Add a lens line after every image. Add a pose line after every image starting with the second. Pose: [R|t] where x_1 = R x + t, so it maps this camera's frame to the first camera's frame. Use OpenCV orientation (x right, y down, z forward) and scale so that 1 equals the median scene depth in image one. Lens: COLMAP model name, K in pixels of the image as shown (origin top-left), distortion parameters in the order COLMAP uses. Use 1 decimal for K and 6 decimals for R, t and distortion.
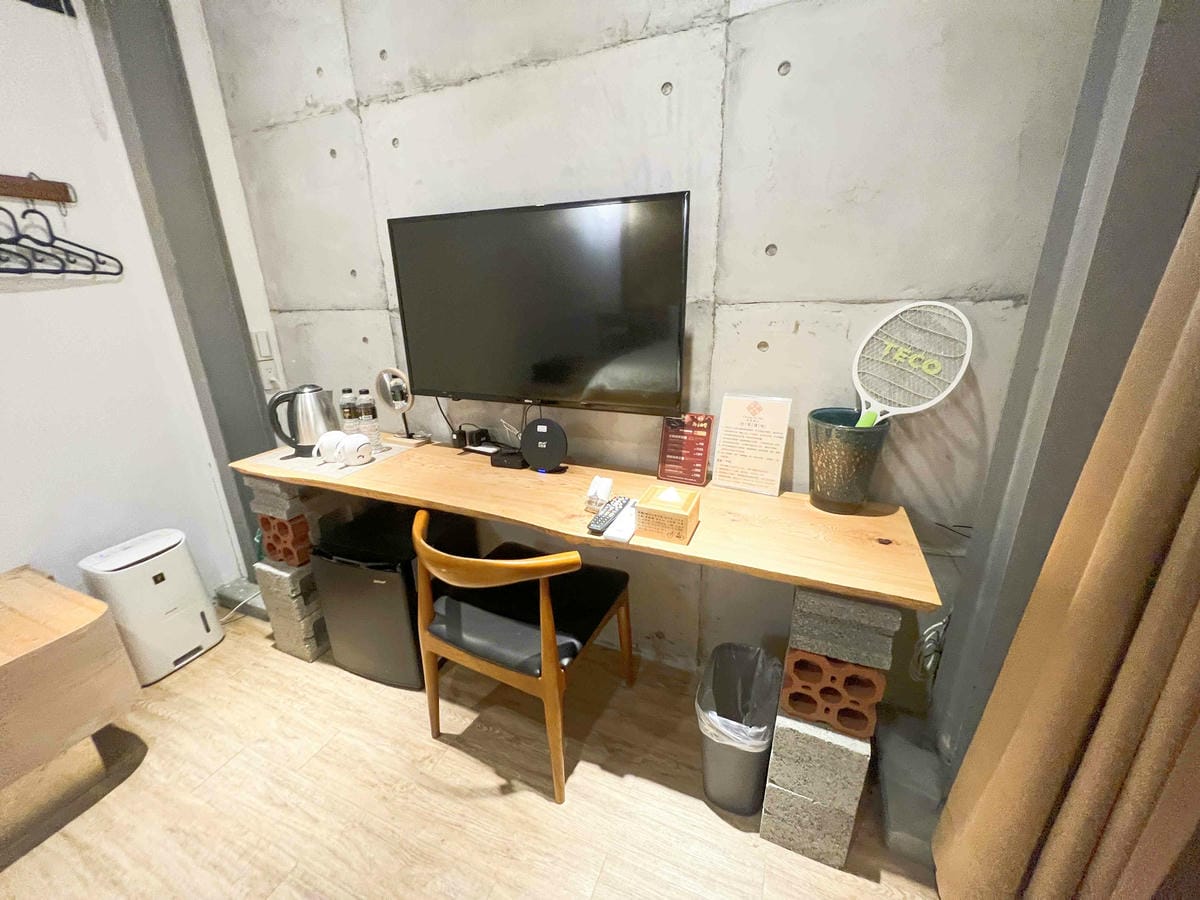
lens RADIAL K [[478.5, 0, 601.4], [0, 478.5, 450.3], [0, 0, 1]] dist [-0.004554, 0.000880]
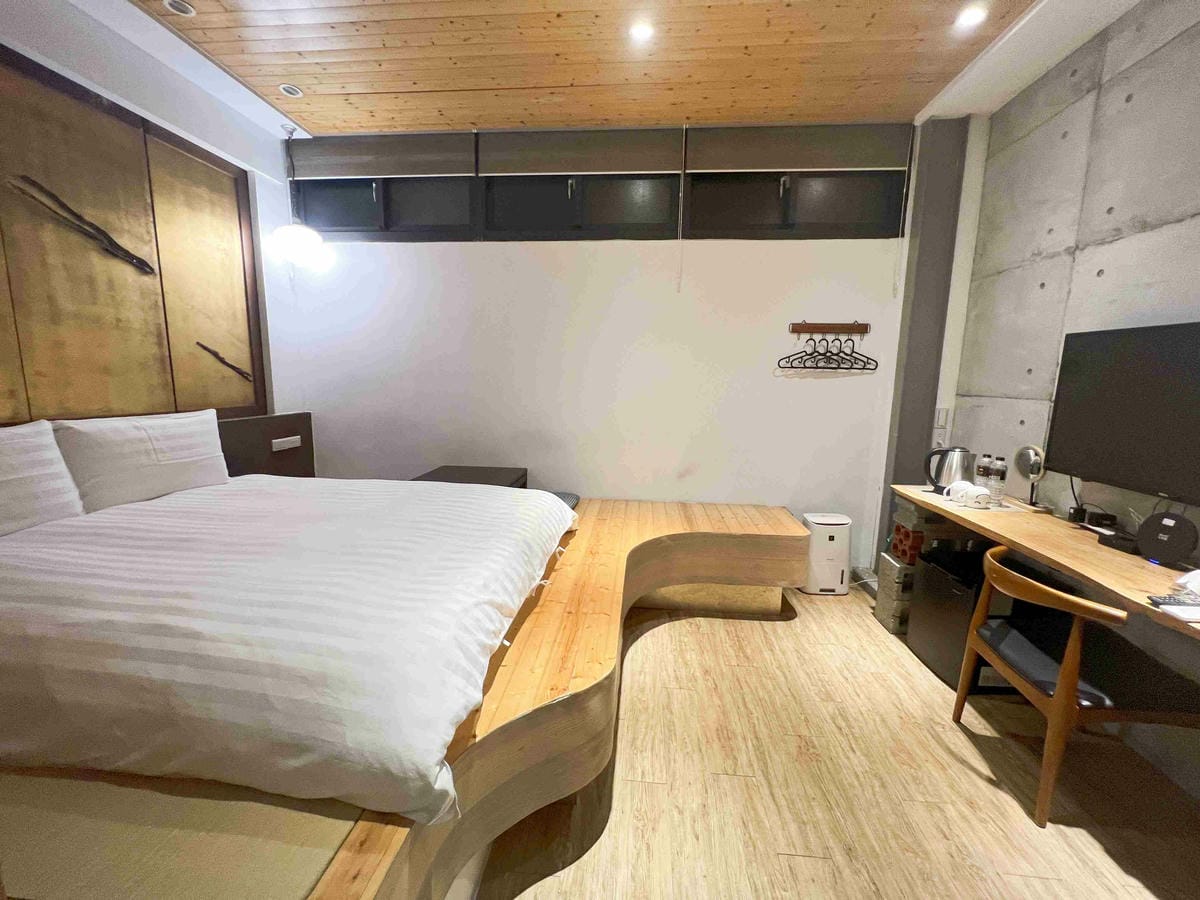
lens RADIAL K [[478.5, 0, 600.1], [0, 478.5, 449.1], [0, 0, 1]] dist [-0.004554, 0.000880]
pose [[0.304469, 0.170610, -0.937118, 0.392130], [-0.317693, 0.945683, 0.068951, 0.111095], [0.897981, 0.276722, 0.342133, -0.443637]]
